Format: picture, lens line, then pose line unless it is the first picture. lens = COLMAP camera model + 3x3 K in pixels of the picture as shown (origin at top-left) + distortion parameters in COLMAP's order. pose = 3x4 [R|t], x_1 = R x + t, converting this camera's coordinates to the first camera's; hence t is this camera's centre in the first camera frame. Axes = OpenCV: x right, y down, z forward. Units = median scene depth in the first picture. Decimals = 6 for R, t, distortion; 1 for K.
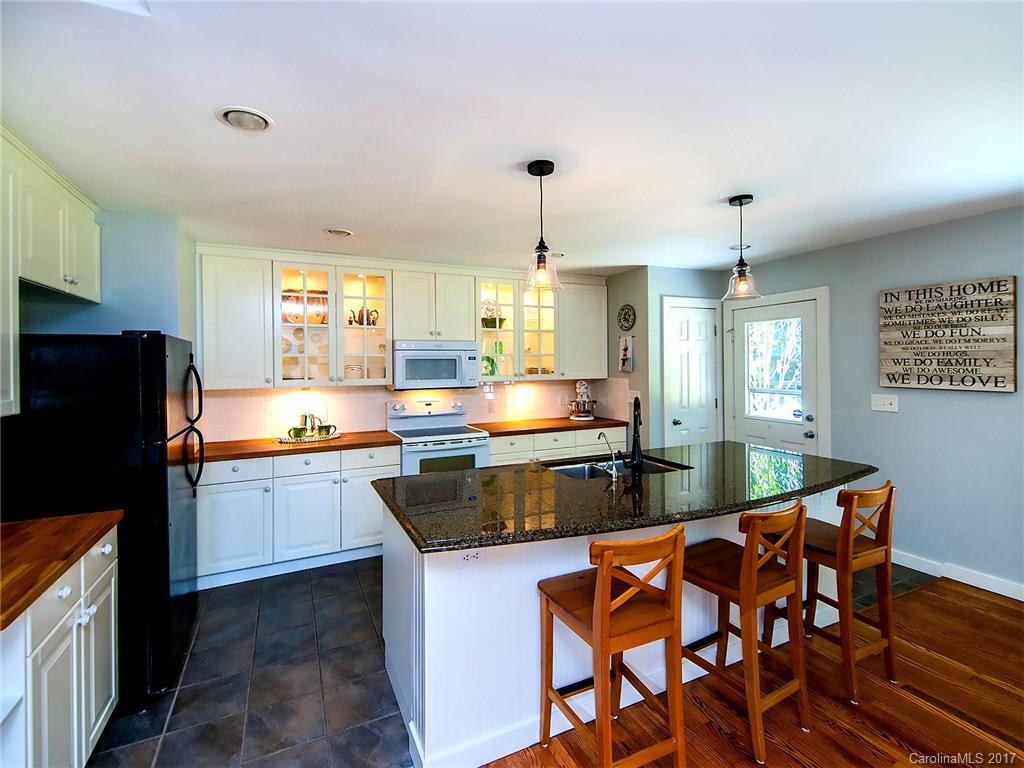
lens RADIAL K [[471.7, 0, 506.9], [0, 471.7, 362.1], [0, 0, 1]] dist [0.030011, -0.000315]
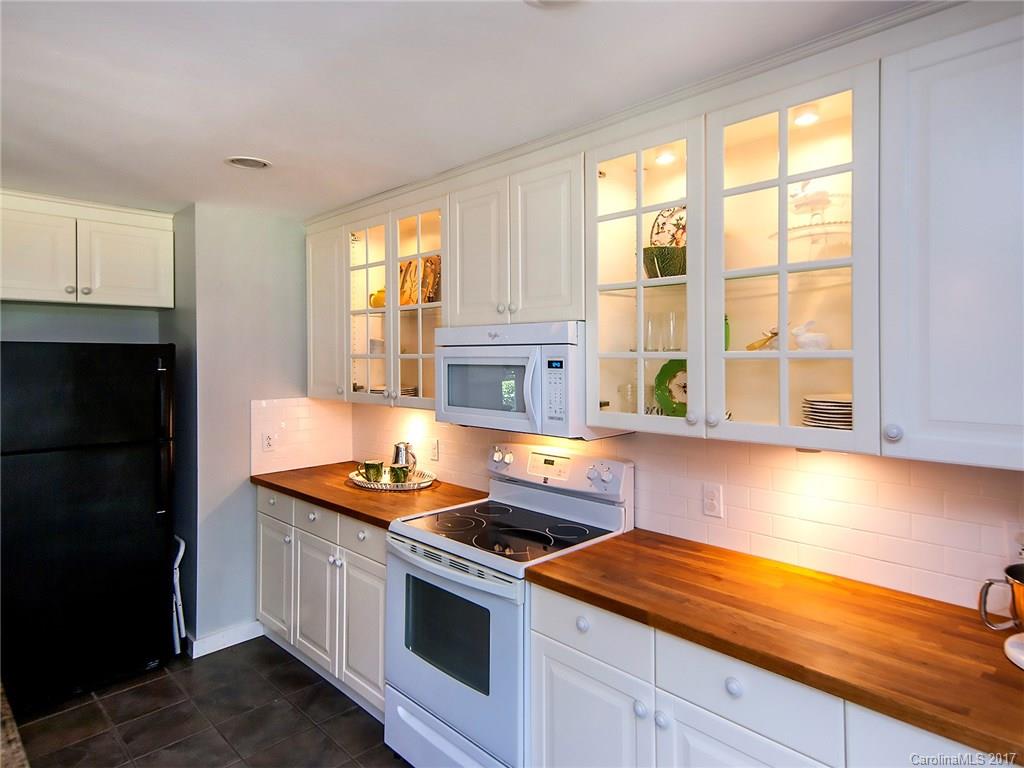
lens RADIAL K [[599.4, 0, 511.3], [0, 599.4, 351.0], [0, 0, 1]] dist [0.039400, 0.000412]
pose [[0.332161, 0.001971, -0.943221, 0.407484], [0.000026, 0.999998, 0.002099, -0.021247], [0.943223, -0.000722, 0.332161, 0.845151]]
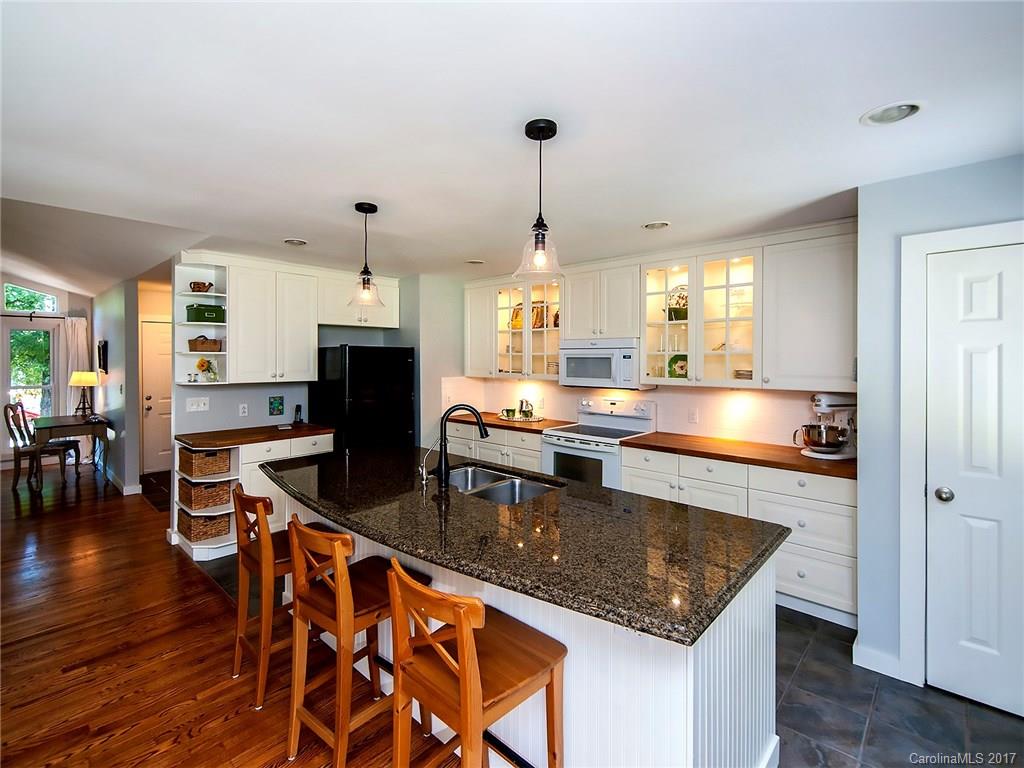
lens RADIAL K [[481.2, 0, 503.9], [0, 481.2, 359.7], [0, 0, 1]] dist [0.013651, -0.000284]
pose [[0.369979, 0.014773, -0.928923, 0.736129], [-0.002802, 0.999887, 0.014785, -0.016432], [0.929036, -0.002867, 0.369978, 0.464345]]
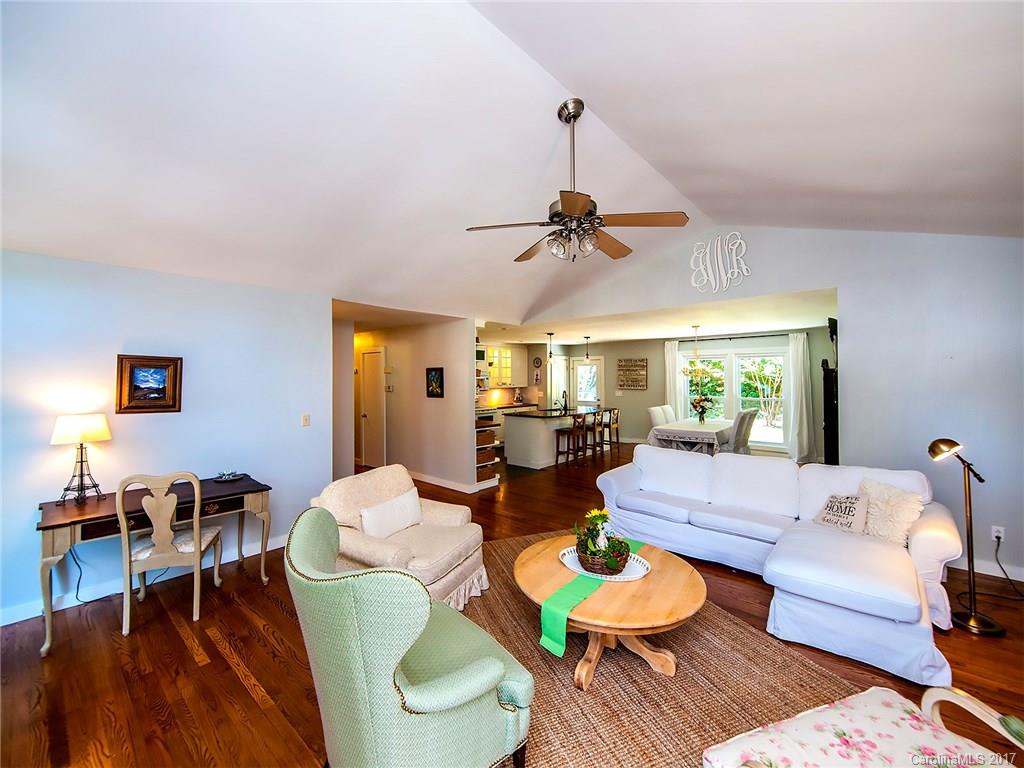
lens RADIAL K [[427.4, 0, 505.0], [0, 427.4, 373.5], [0, 0, 1]] dist [0.027315, -0.014509]
pose [[0.920289, 0.010466, 0.391099, -0.931648], [-0.006751, 0.999918, -0.010874, -0.012243], [-0.391180, 0.007367, 0.920285, -1.203366]]
